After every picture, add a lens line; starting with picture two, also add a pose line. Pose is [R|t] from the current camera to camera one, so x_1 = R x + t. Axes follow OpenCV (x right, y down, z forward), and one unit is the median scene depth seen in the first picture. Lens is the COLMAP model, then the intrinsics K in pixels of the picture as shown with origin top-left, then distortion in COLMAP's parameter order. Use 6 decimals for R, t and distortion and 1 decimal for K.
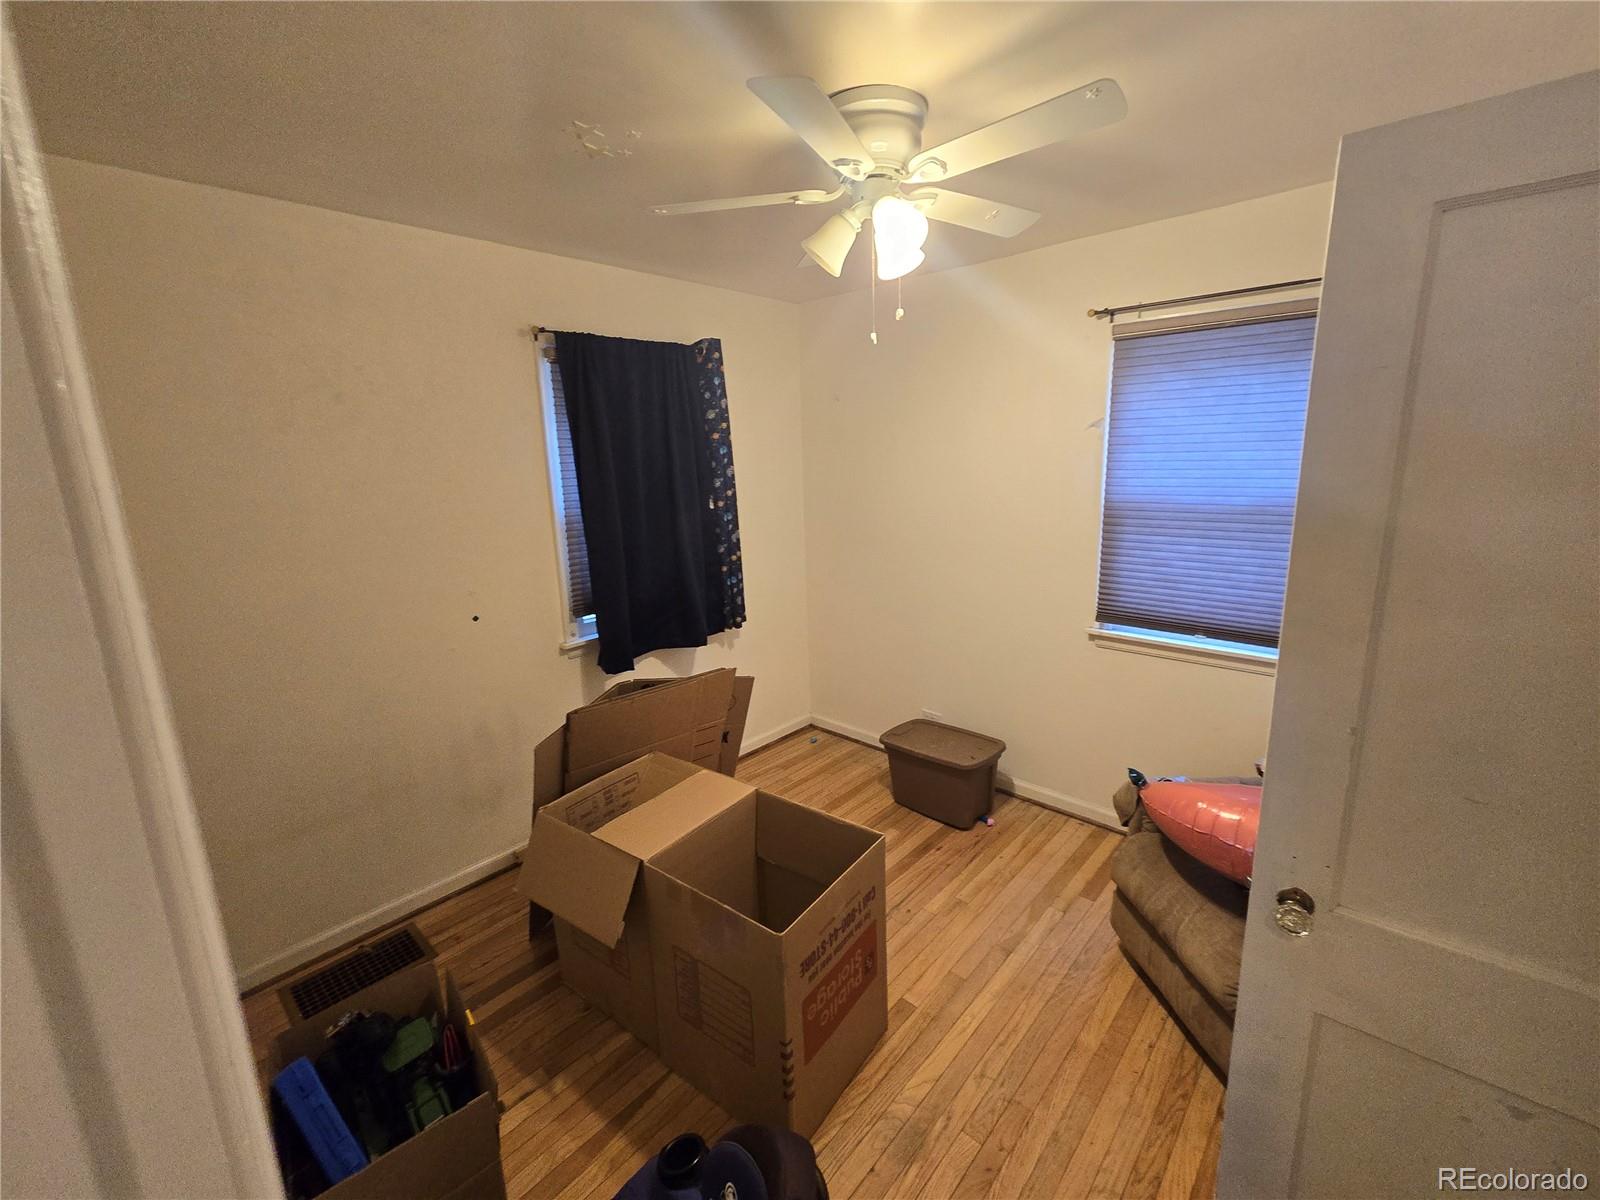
lens RADIAL K [[661.9, 0, 809.6], [0, 661.9, 589.3], [0, 0, 1]] dist [0.001063, 0.000751]
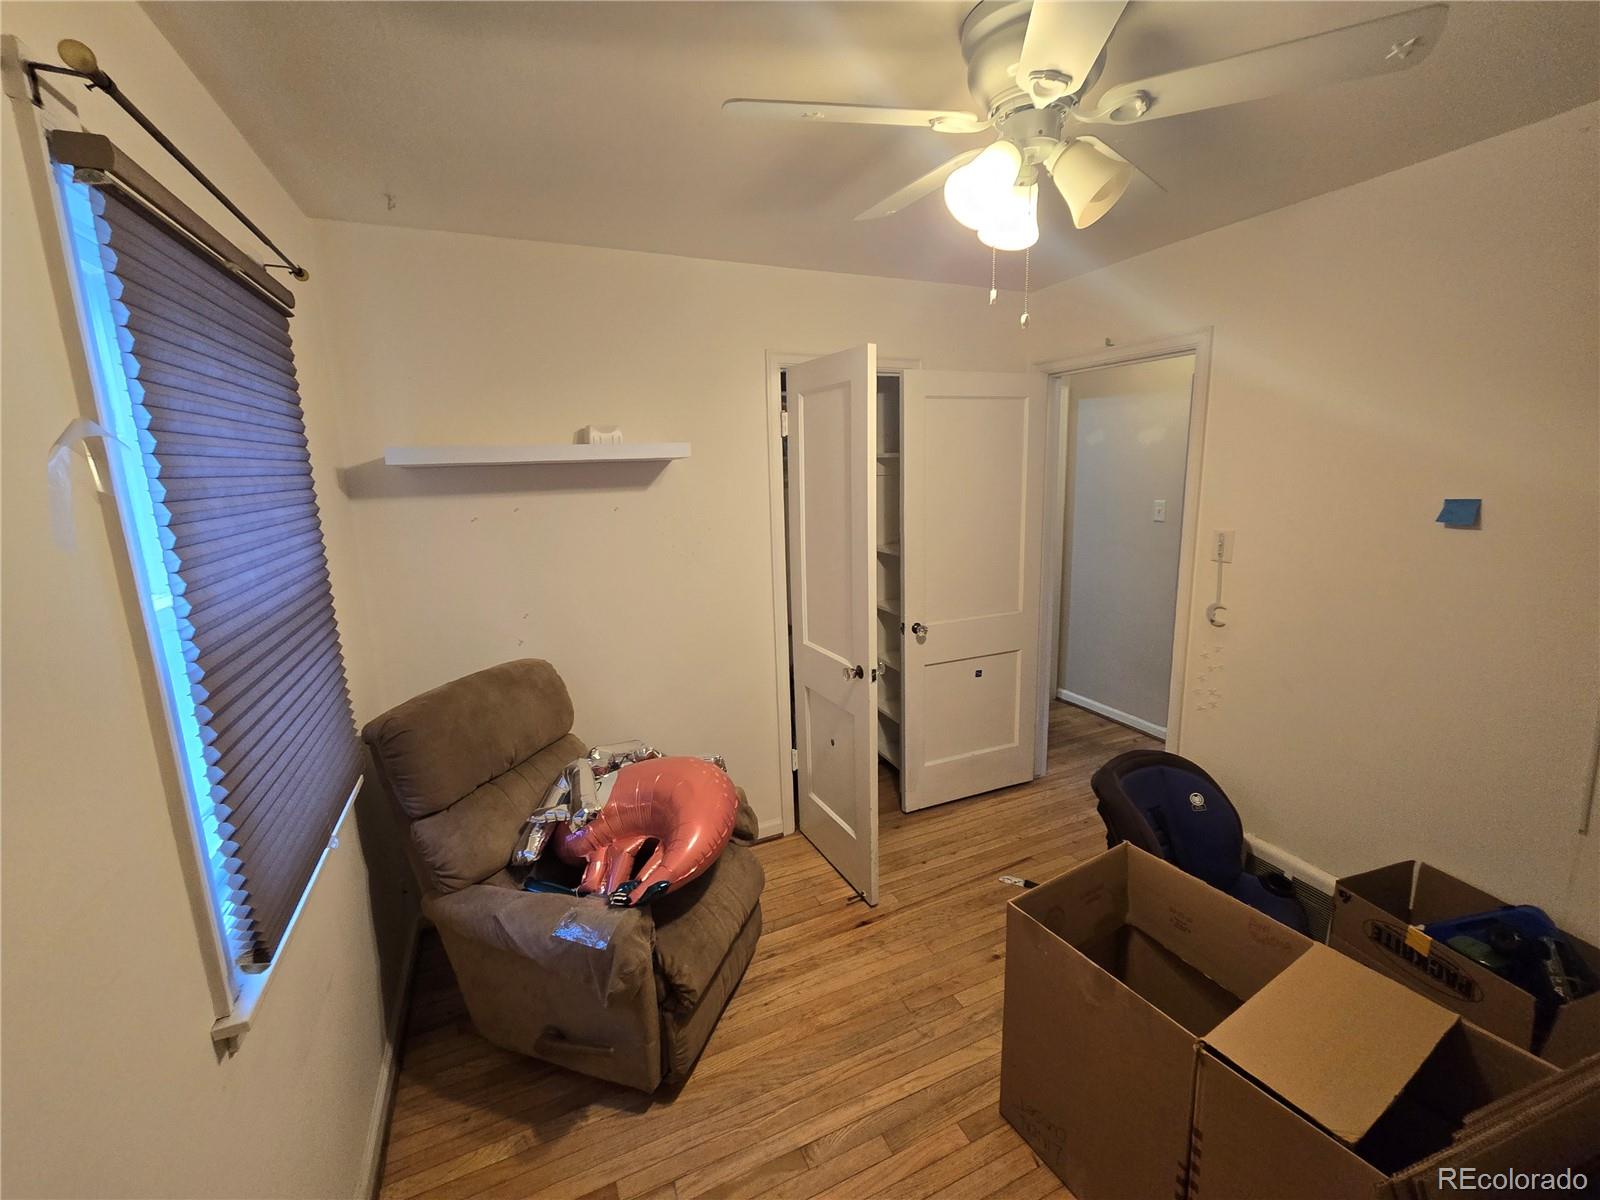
lens RADIAL K [[661.9, 0, 809.6], [0, 661.9, 589.3], [0, 0, 1]] dist [0.001063, 0.000751]
pose [[-0.918334, -0.022901, 0.395142, 0.016663], [0.130693, 0.924787, 0.357336, -0.343340], [-0.373606, 0.379796, -0.846271, 1.594936]]
